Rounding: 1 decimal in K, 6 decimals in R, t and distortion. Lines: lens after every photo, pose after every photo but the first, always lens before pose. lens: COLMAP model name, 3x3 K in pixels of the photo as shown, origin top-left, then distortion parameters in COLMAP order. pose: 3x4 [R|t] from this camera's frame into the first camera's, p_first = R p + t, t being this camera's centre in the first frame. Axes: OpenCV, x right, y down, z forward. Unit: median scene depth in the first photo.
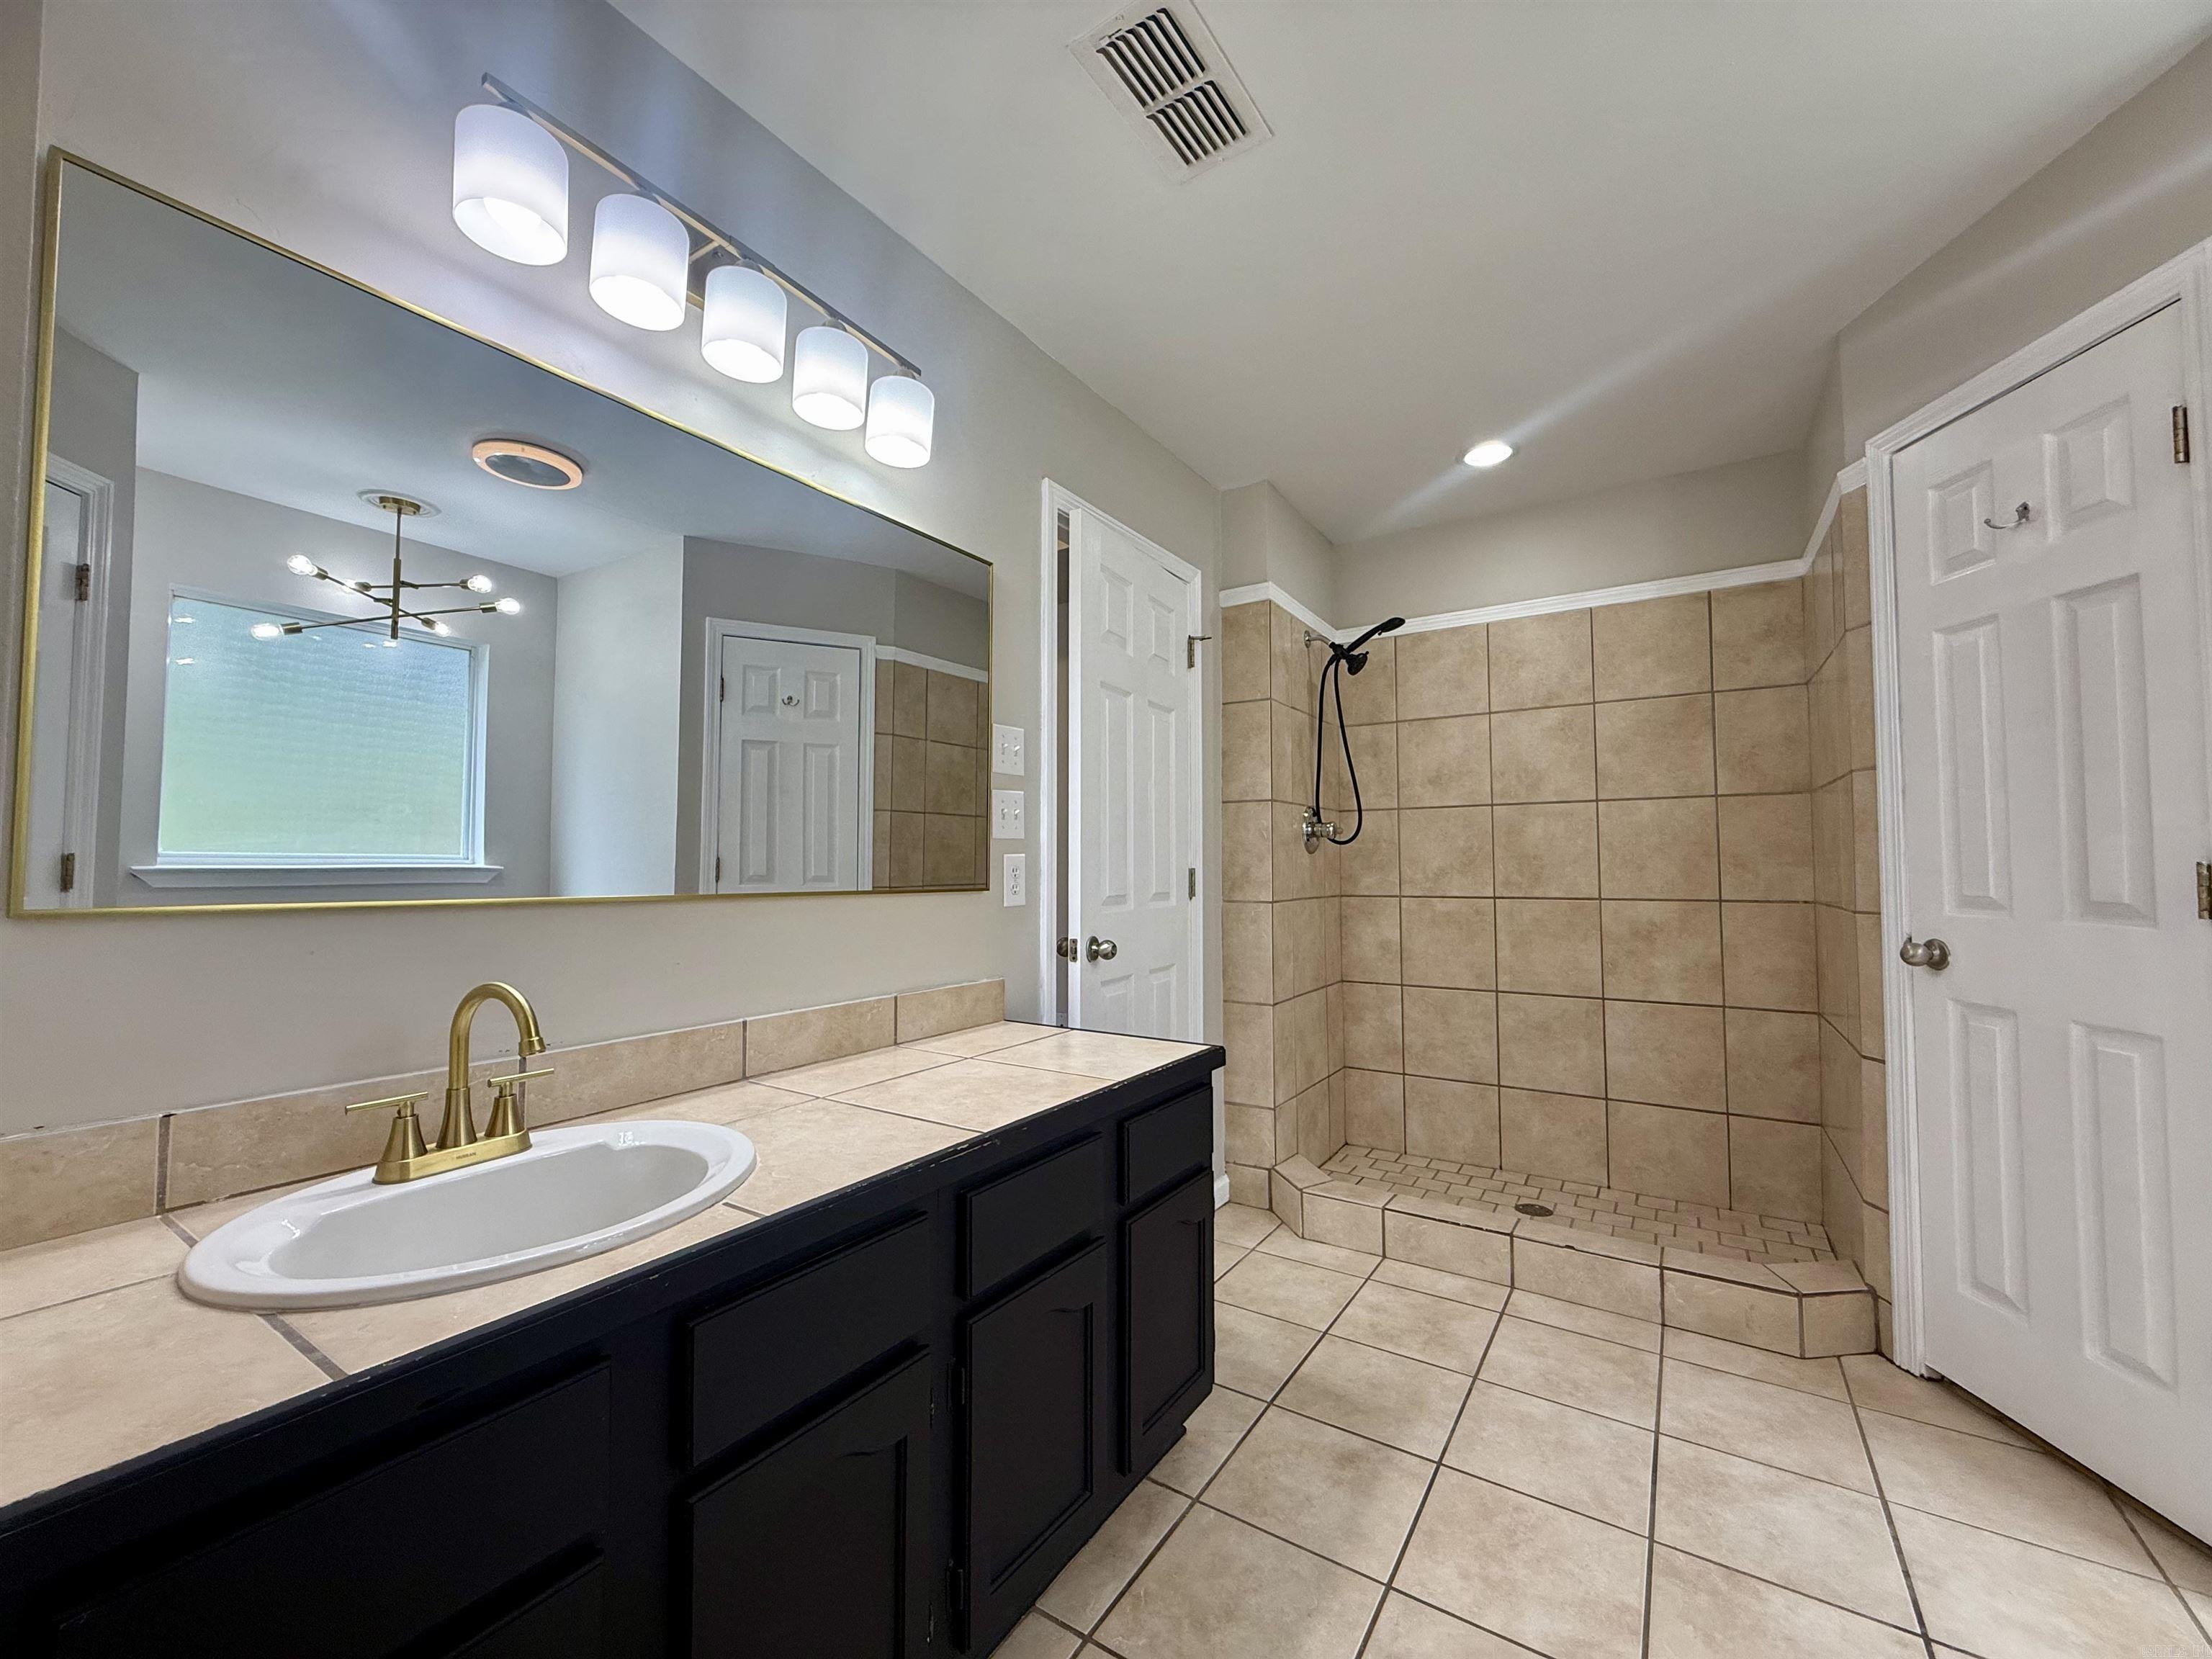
lens RADIAL K [[881.1, 0, 1099.9], [0, 881.1, 828.5], [0, 0, 1]] dist [0.000242, -0.000038]
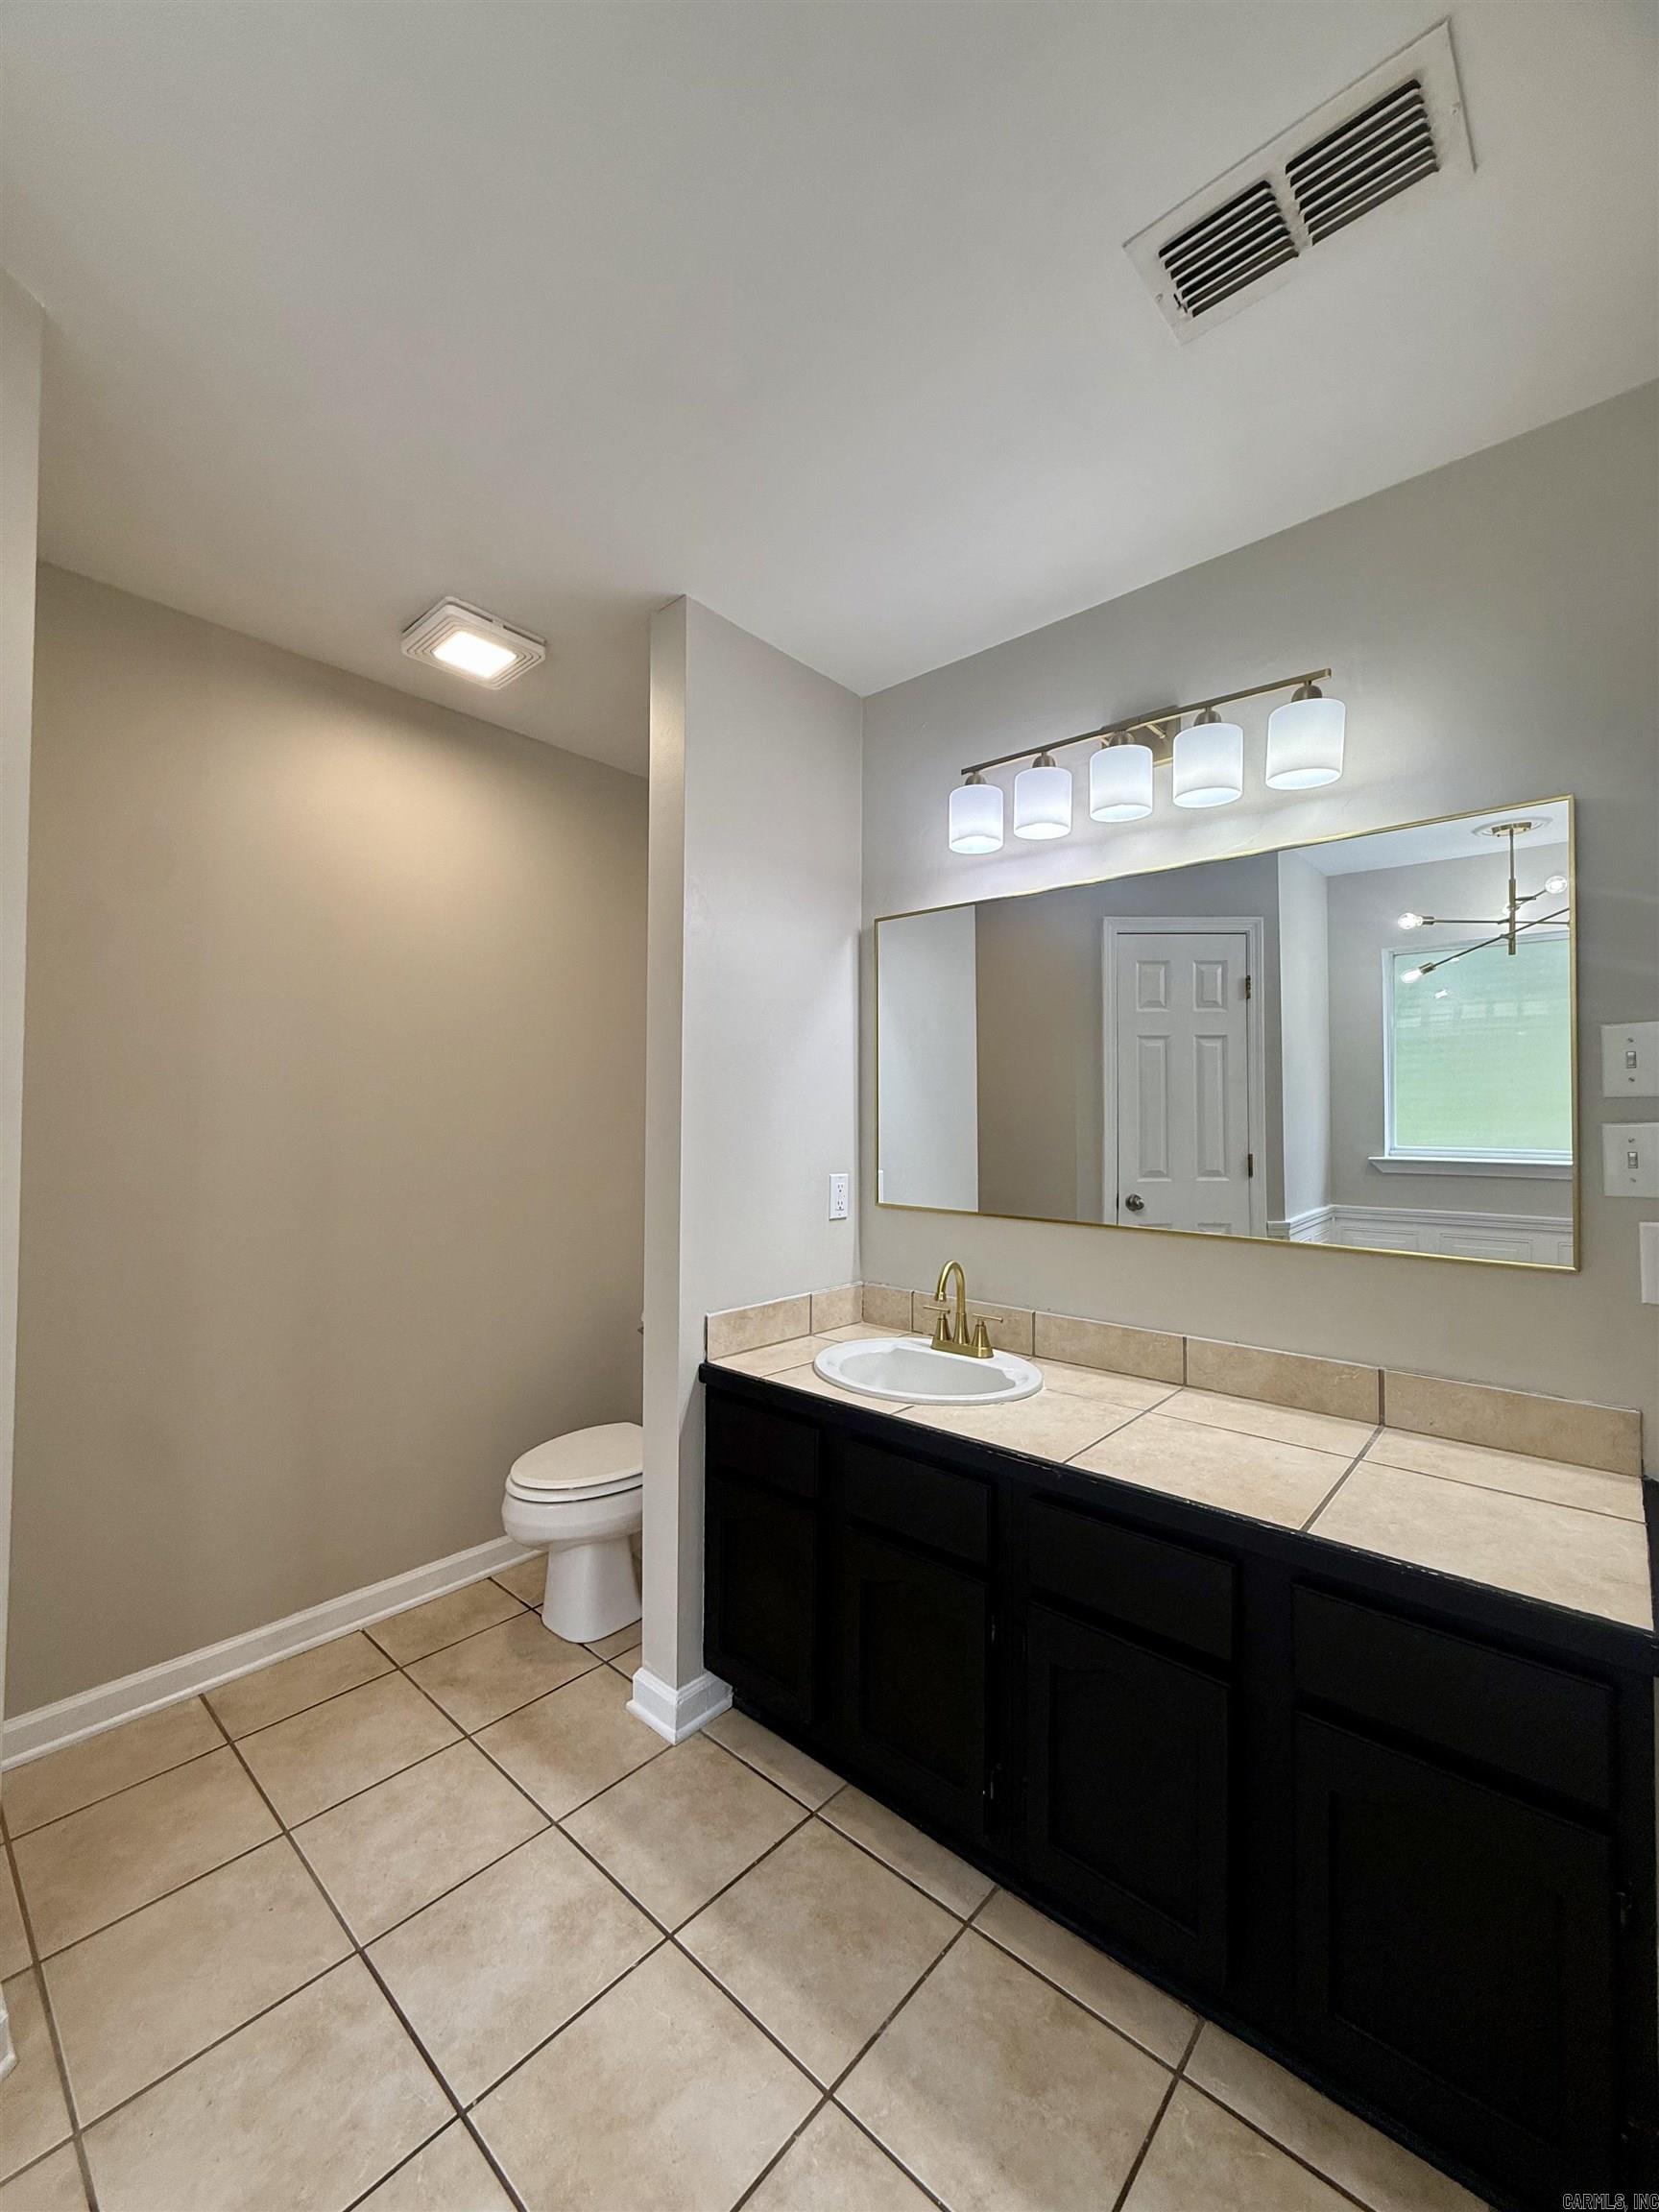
lens RADIAL K [[881.1, 0, 829.0], [0, 881.1, 1098.8], [0, 0, 1]] dist [0.000242, -0.000038]
pose [[-0.138988, -0.021853, -0.990053, 0.891250], [0.038164, 0.998896, -0.027406, -0.095183], [0.989558, -0.041594, -0.138000, 0.726562]]
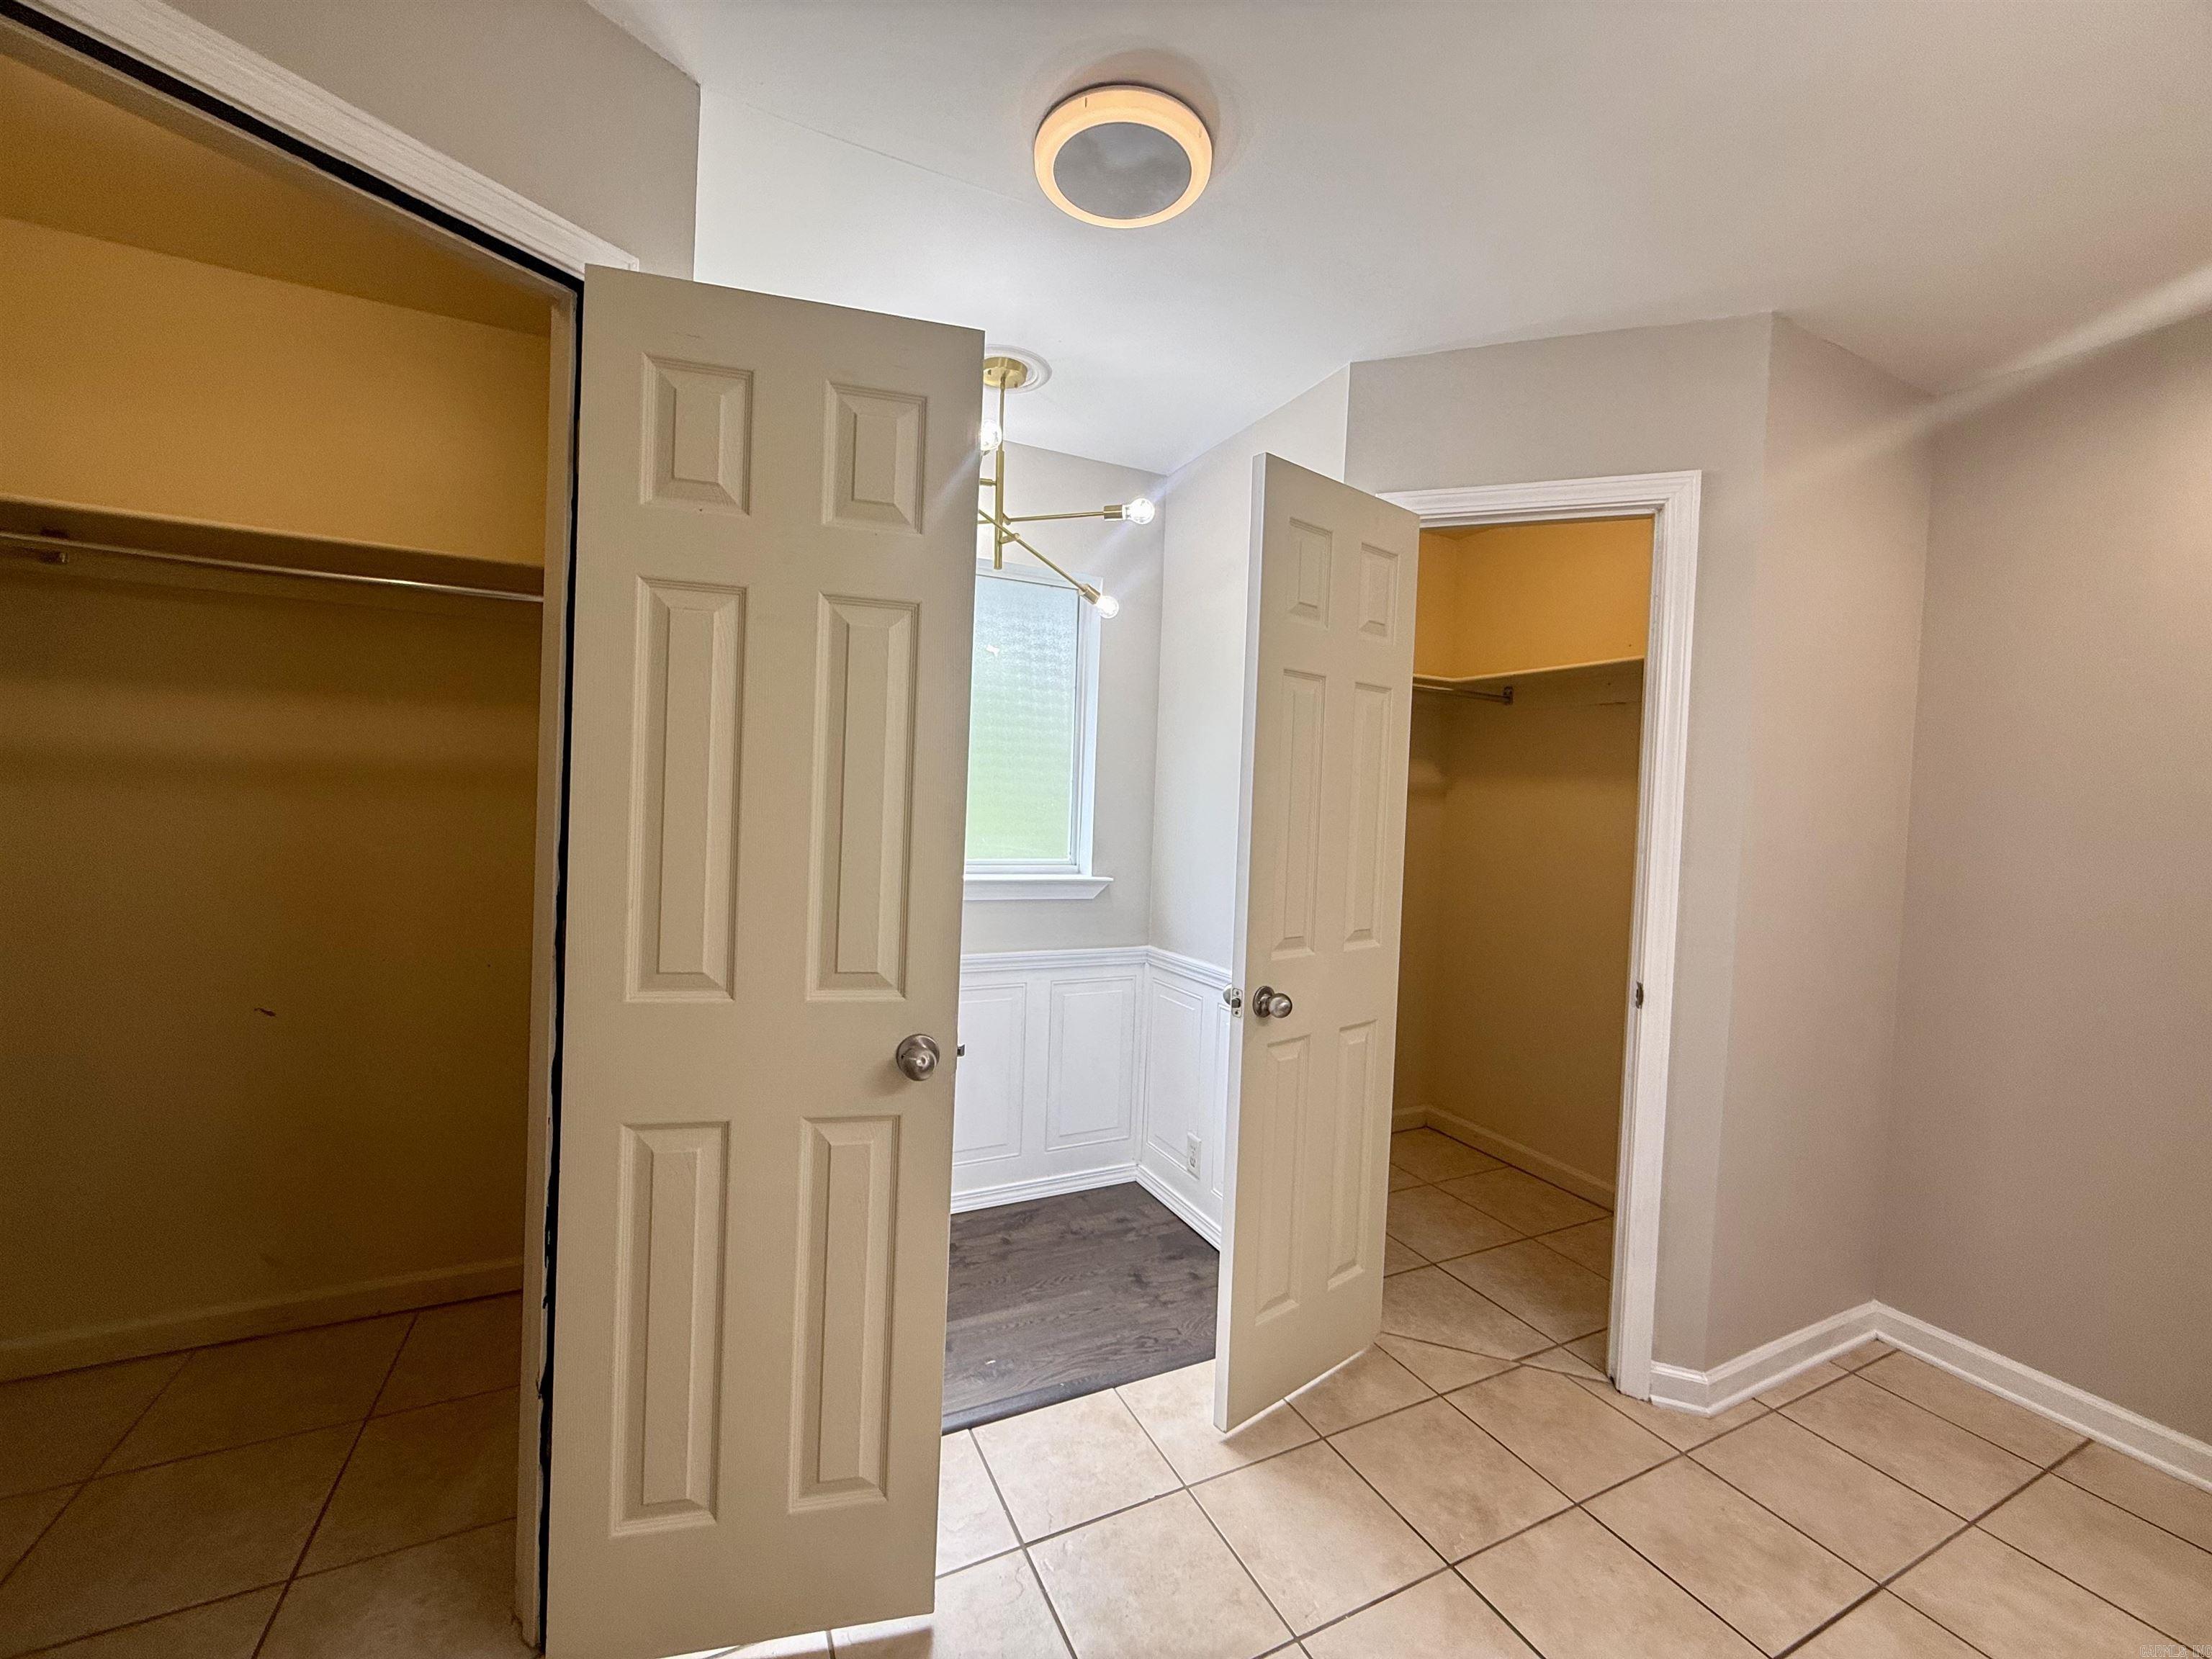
lens RADIAL K [[875.8, 0, 1101.4], [0, 875.8, 827.4], [0, 0, 1]] dist [-0.000167, 0.000028]
pose [[-0.862148, -0.044784, 0.504673, 0.314740], [-0.059157, 0.998171, -0.012483, -0.075927], [-0.503191, -0.040617, -0.863220, 1.504549]]
